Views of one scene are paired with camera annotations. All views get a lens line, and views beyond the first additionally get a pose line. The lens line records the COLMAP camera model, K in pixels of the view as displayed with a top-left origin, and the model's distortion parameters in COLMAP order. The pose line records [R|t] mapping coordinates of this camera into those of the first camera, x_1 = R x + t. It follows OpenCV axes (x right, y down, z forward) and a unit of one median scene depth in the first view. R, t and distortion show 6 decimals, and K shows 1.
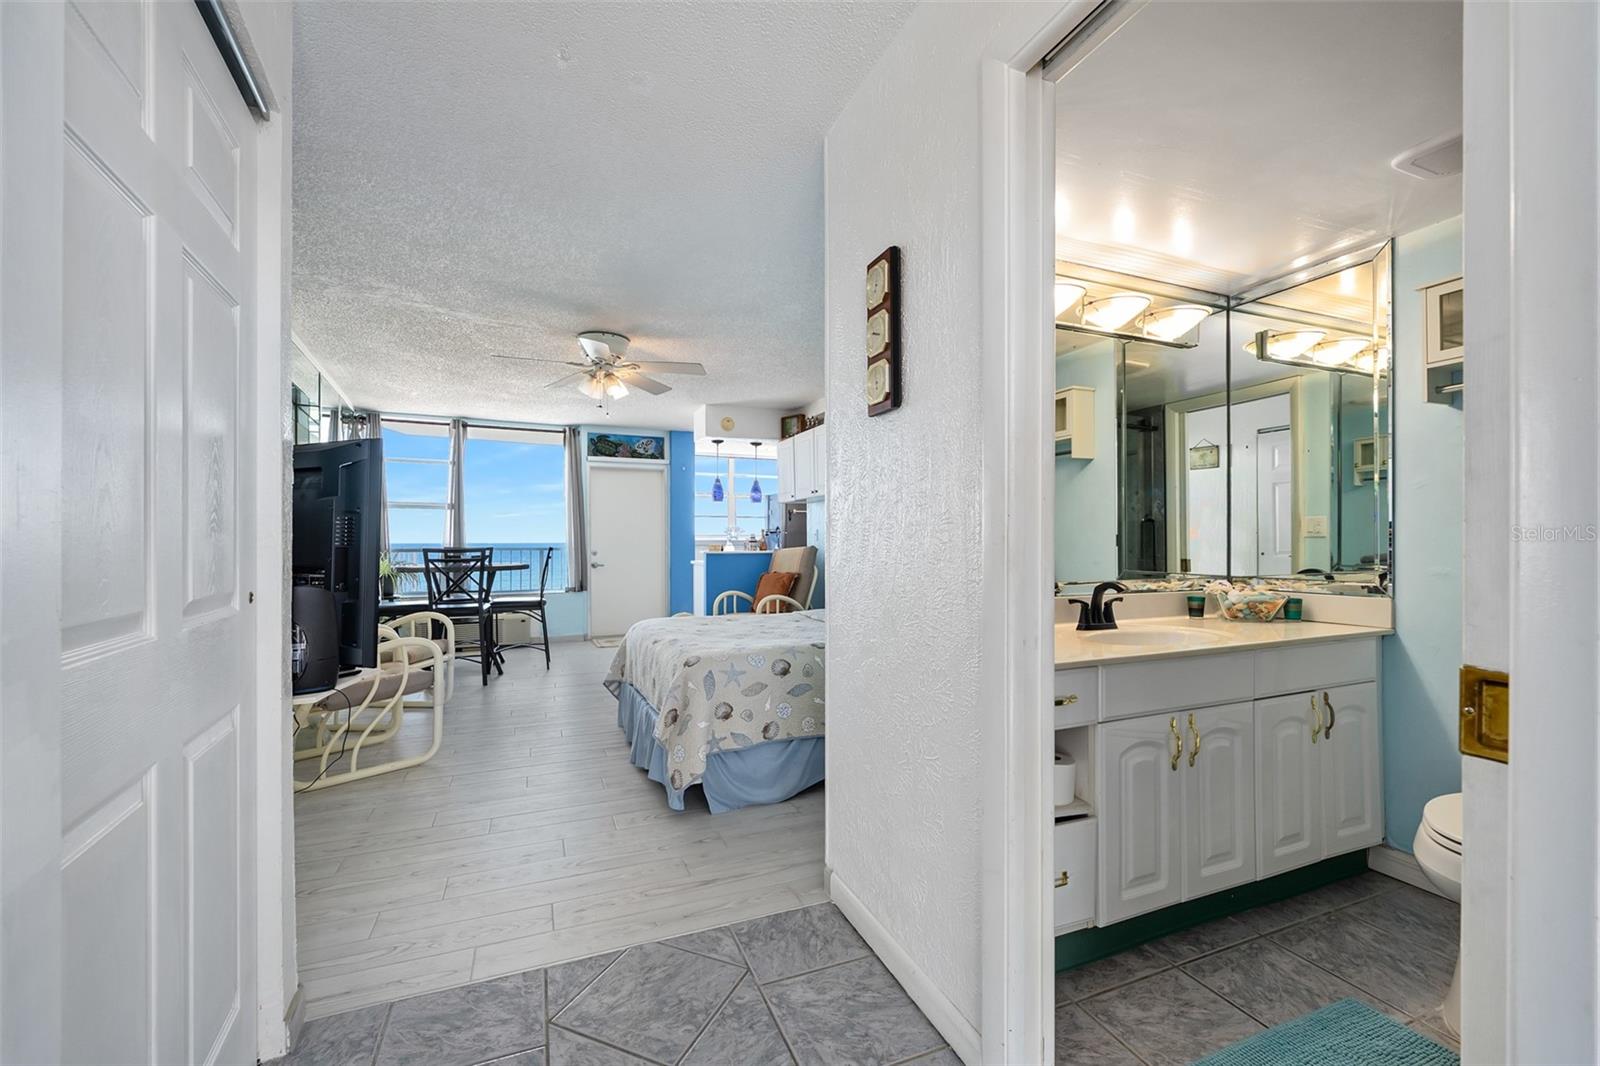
lens RADIAL K [[709.1, 0, 776.2], [0, 709.1, 542.6], [0, 0, 1]] dist [-0.000926, -0.000191]
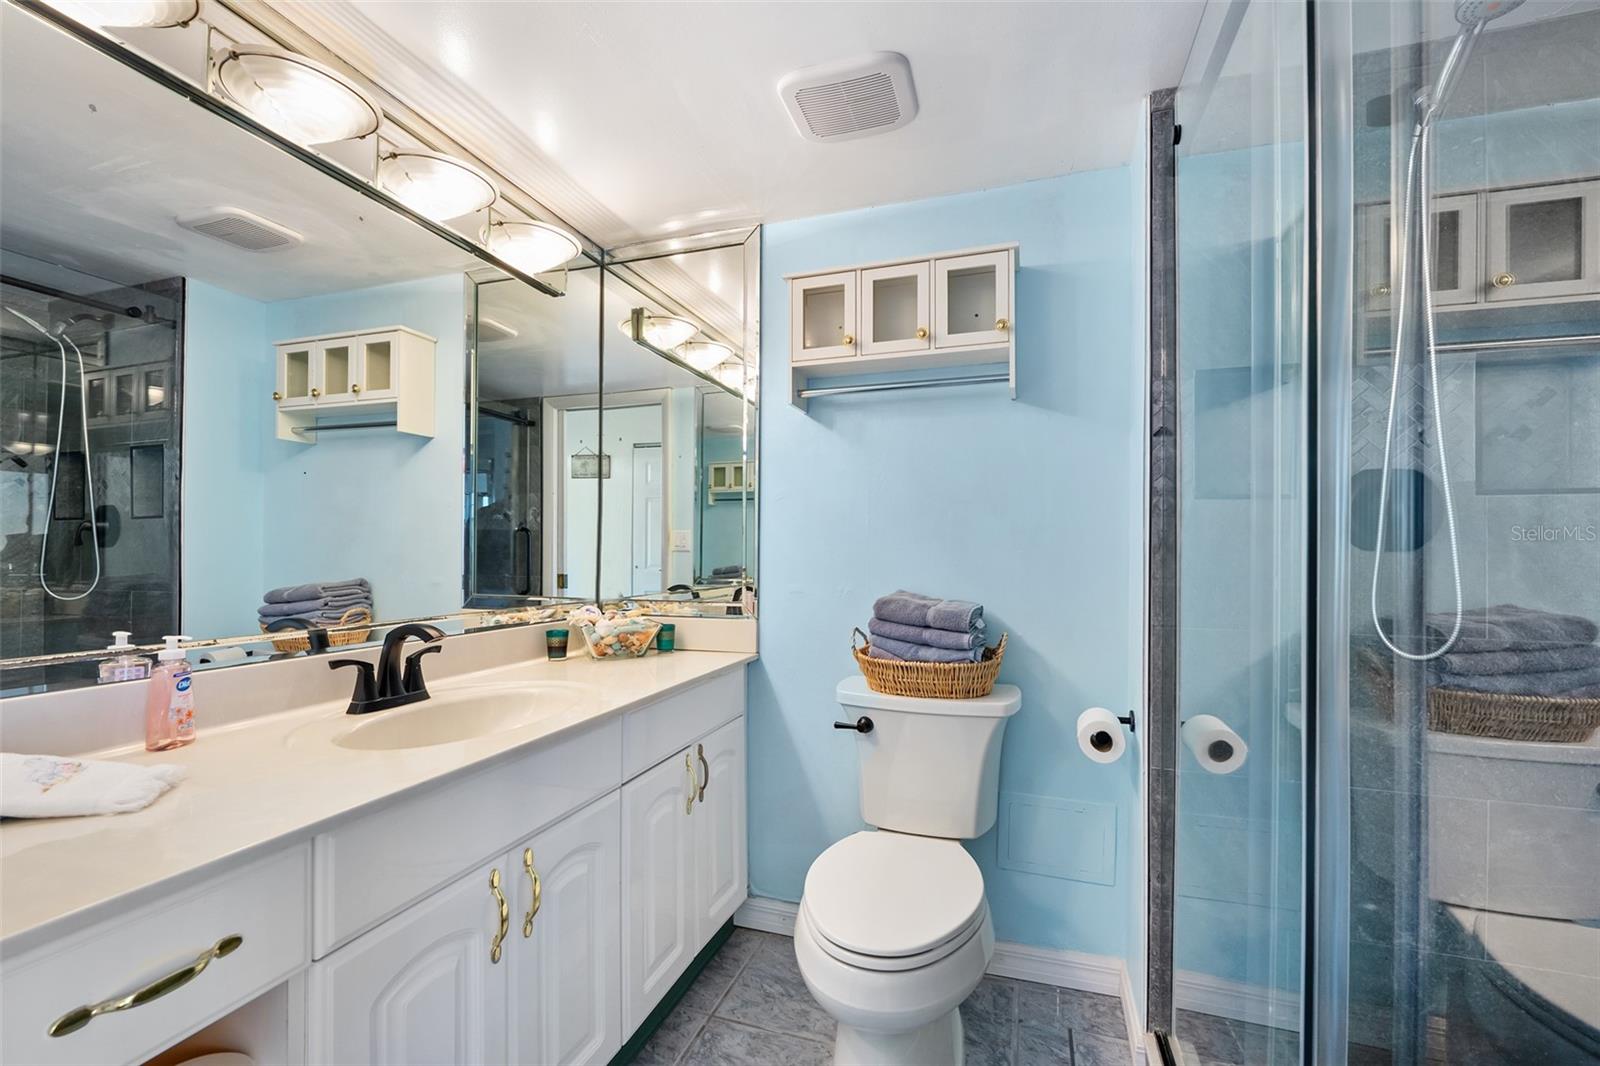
lens RADIAL K [[655.9, 0, 818.7], [0, 655.9, 541.2], [0, 0, 1]] dist [-0.001891, -0.000248]
pose [[0.645046, 0.020018, 0.763881, 0.243689], [-0.004989, 0.999746, -0.021986, -0.003191], [-0.764127, 0.010371, 0.644982, 0.349344]]
